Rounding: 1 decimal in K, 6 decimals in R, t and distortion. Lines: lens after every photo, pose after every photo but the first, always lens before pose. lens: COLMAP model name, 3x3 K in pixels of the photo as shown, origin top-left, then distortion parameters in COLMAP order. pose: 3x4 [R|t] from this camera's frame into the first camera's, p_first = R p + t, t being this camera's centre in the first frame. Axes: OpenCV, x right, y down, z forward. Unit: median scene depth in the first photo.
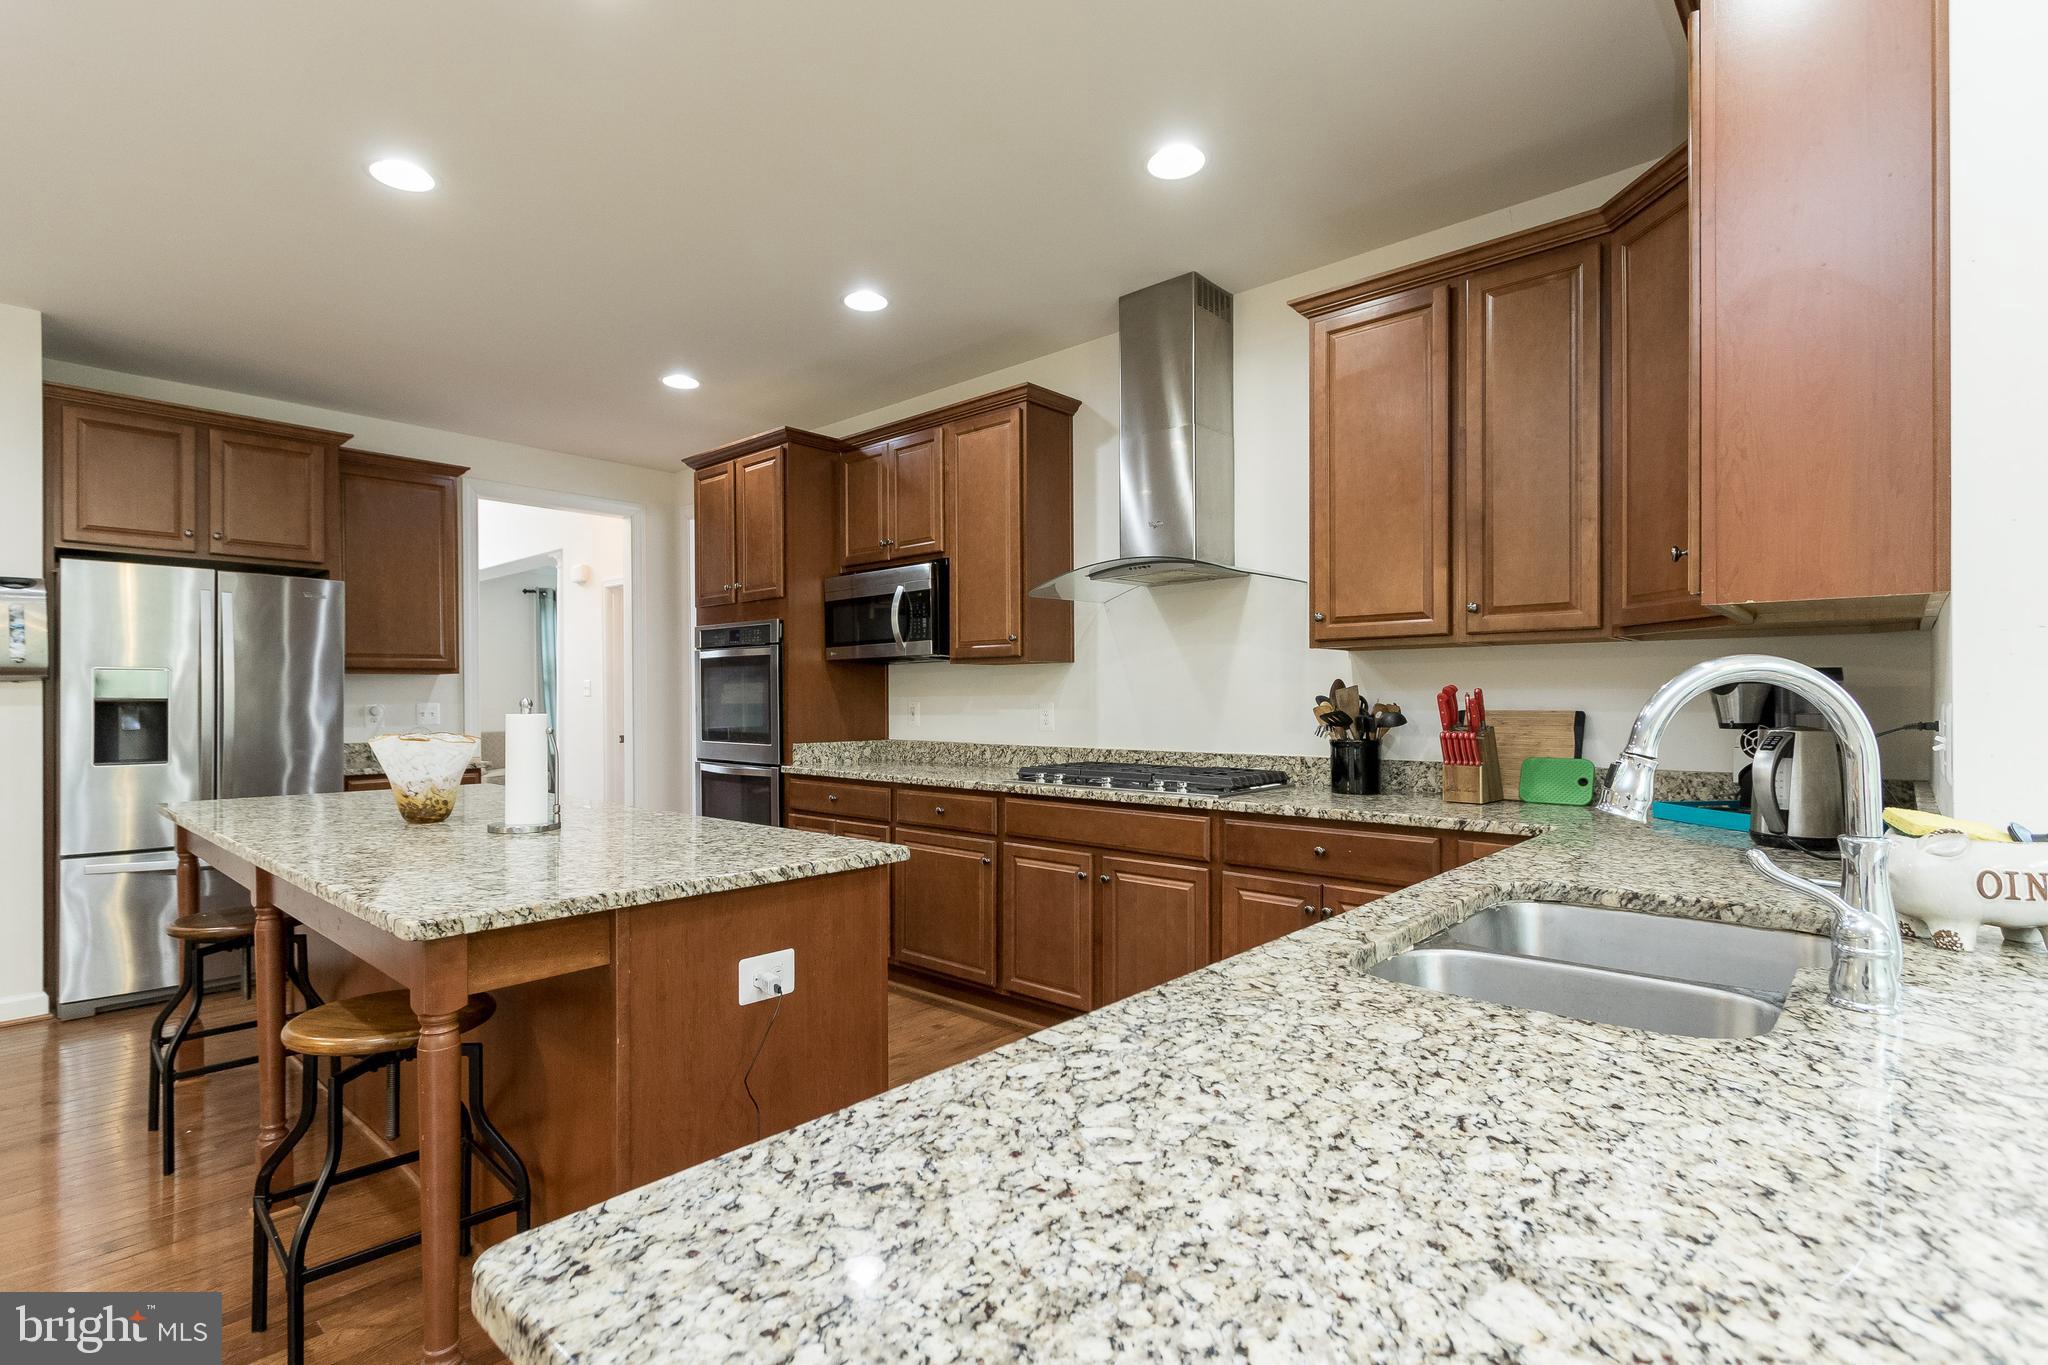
lens RADIAL K [[977.7, 0, 1027.8], [0, 977.7, 689.6], [0, 0, 1]] dist [0.003157, 0.000675]
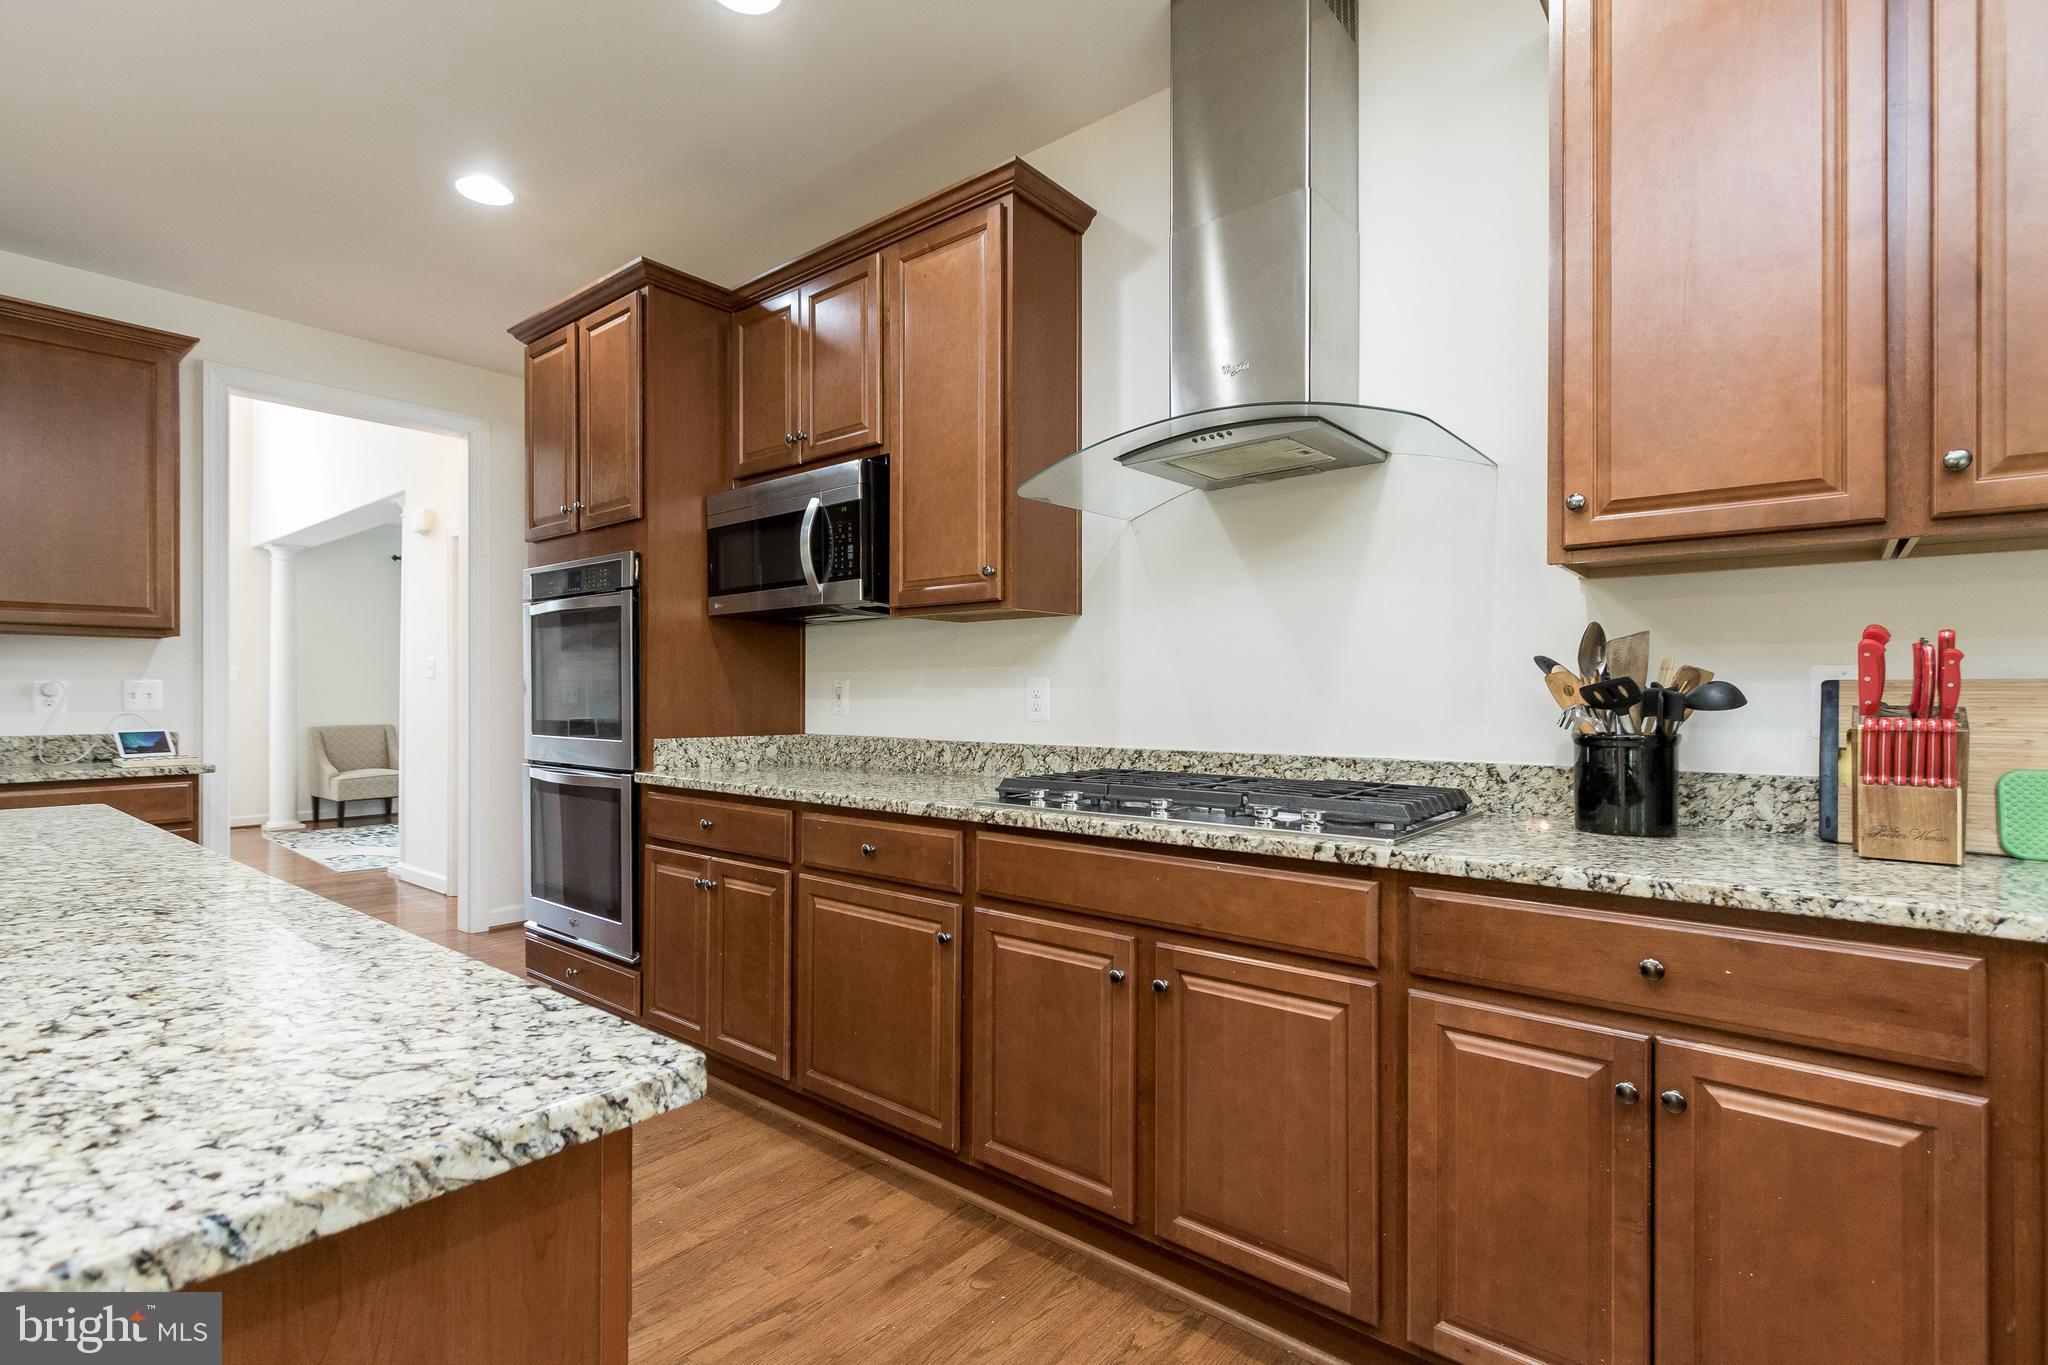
lens RADIAL K [[977.7, 0, 1027.8], [0, 977.7, 689.6], [0, 0, 1]] dist [0.003157, 0.000675]
pose [[0.999083, 0.006162, 0.042361, -0.016122], [-0.006213, 0.999980, 0.001069, 0.021861], [-0.042354, -0.001332, 0.999102, 0.366794]]
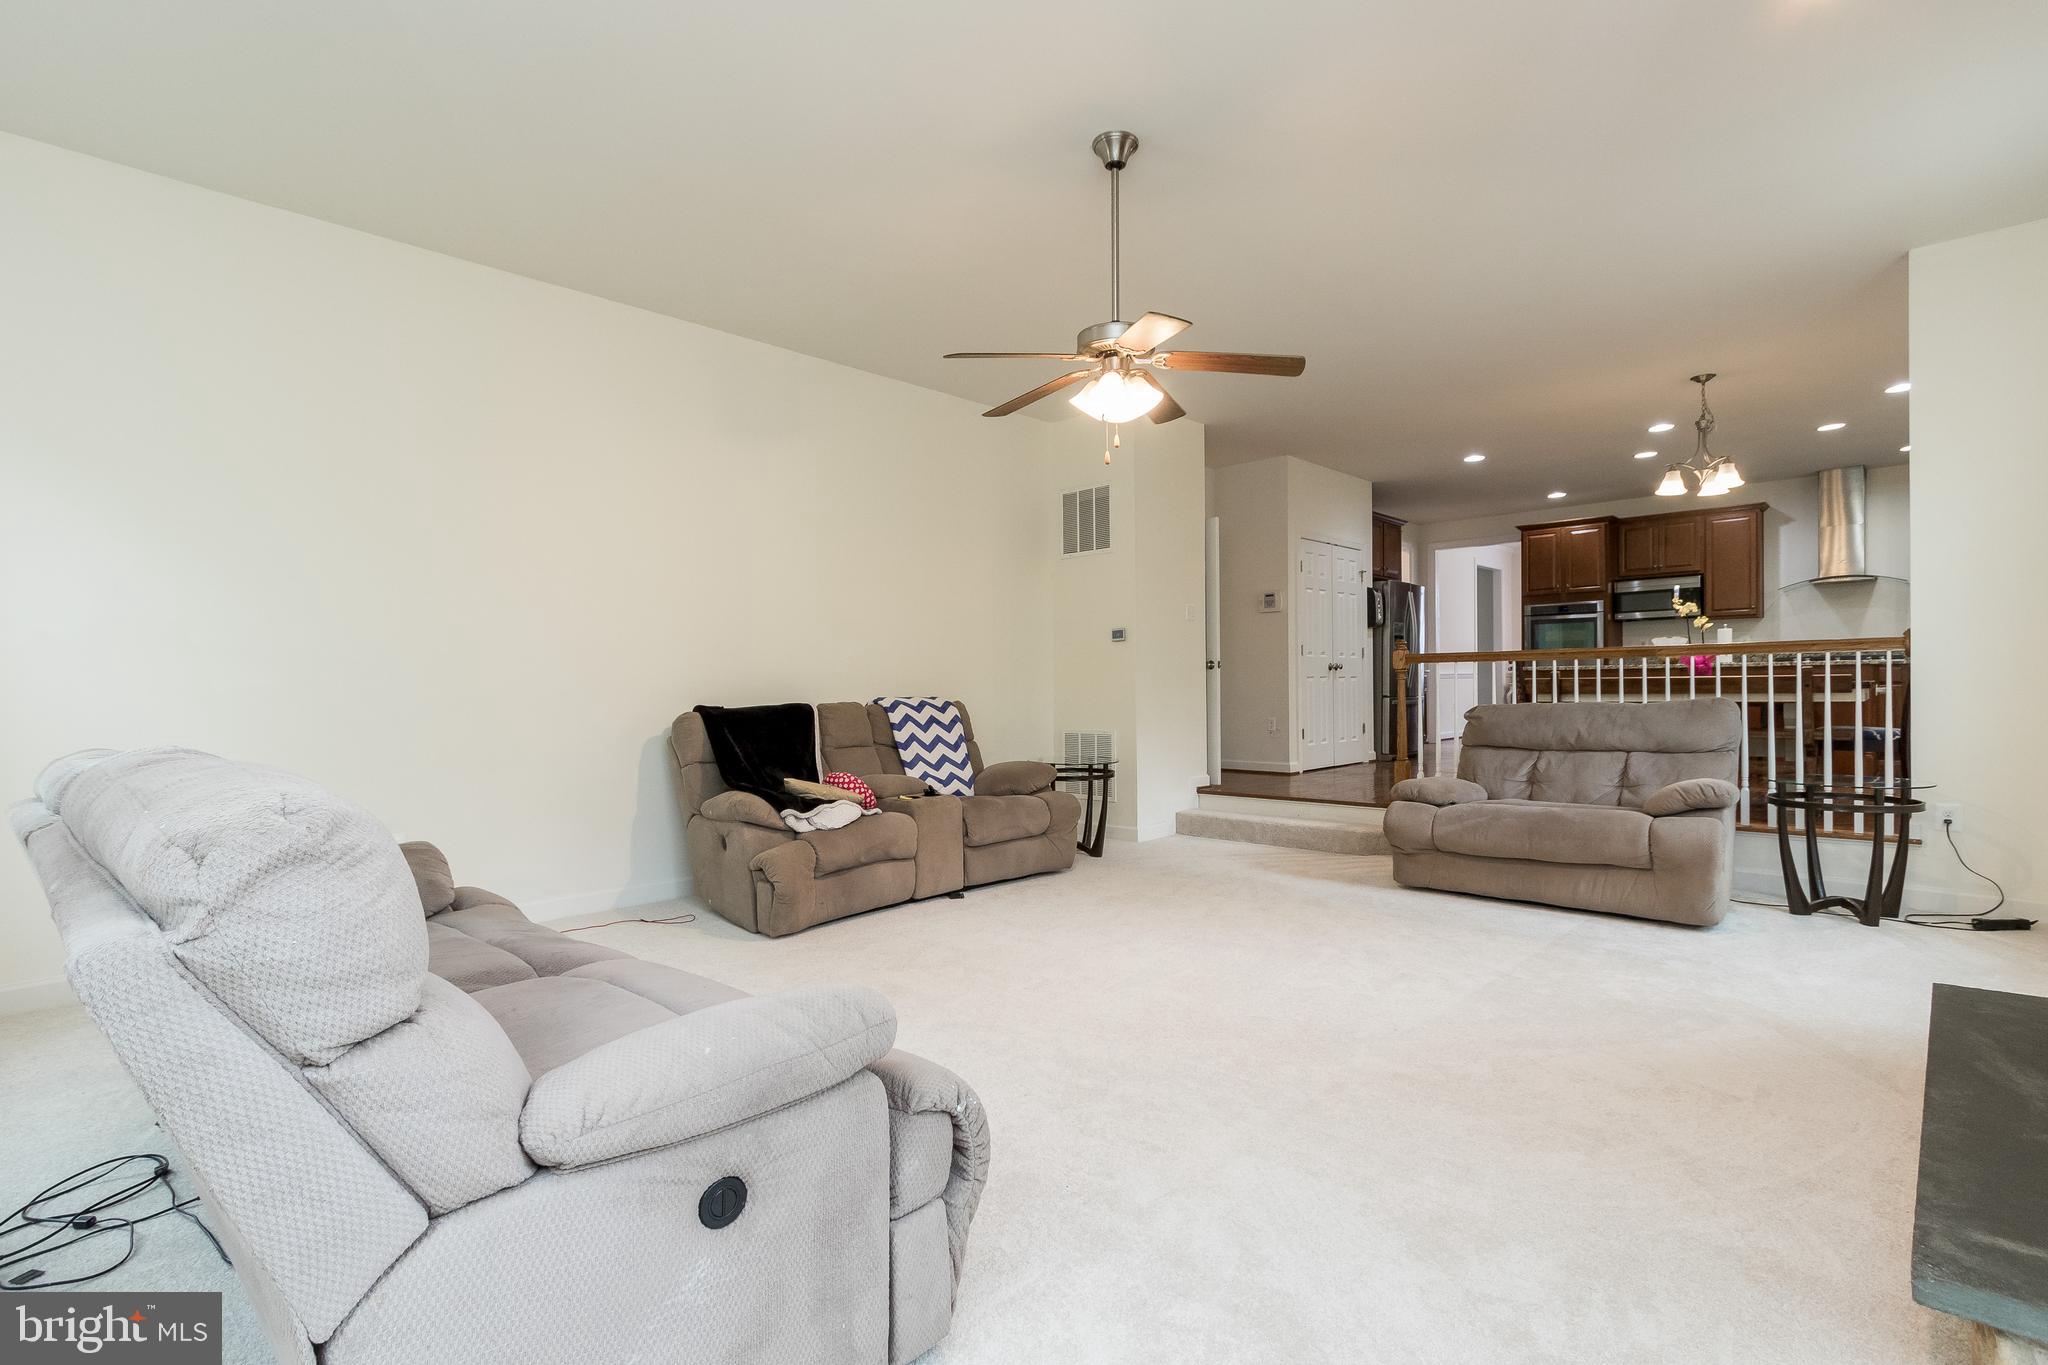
lens RADIAL K [[977.7, 0, 1027.8], [0, 977.7, 689.6], [0, 0, 1]] dist [0.003157, 0.000675]
pose [[0.999953, -0.009026, 0.003619, -1.806448], [0.008975, 0.999863, 0.013926, 0.100941], [-0.003745, -0.013892, 0.999896, -1.416512]]
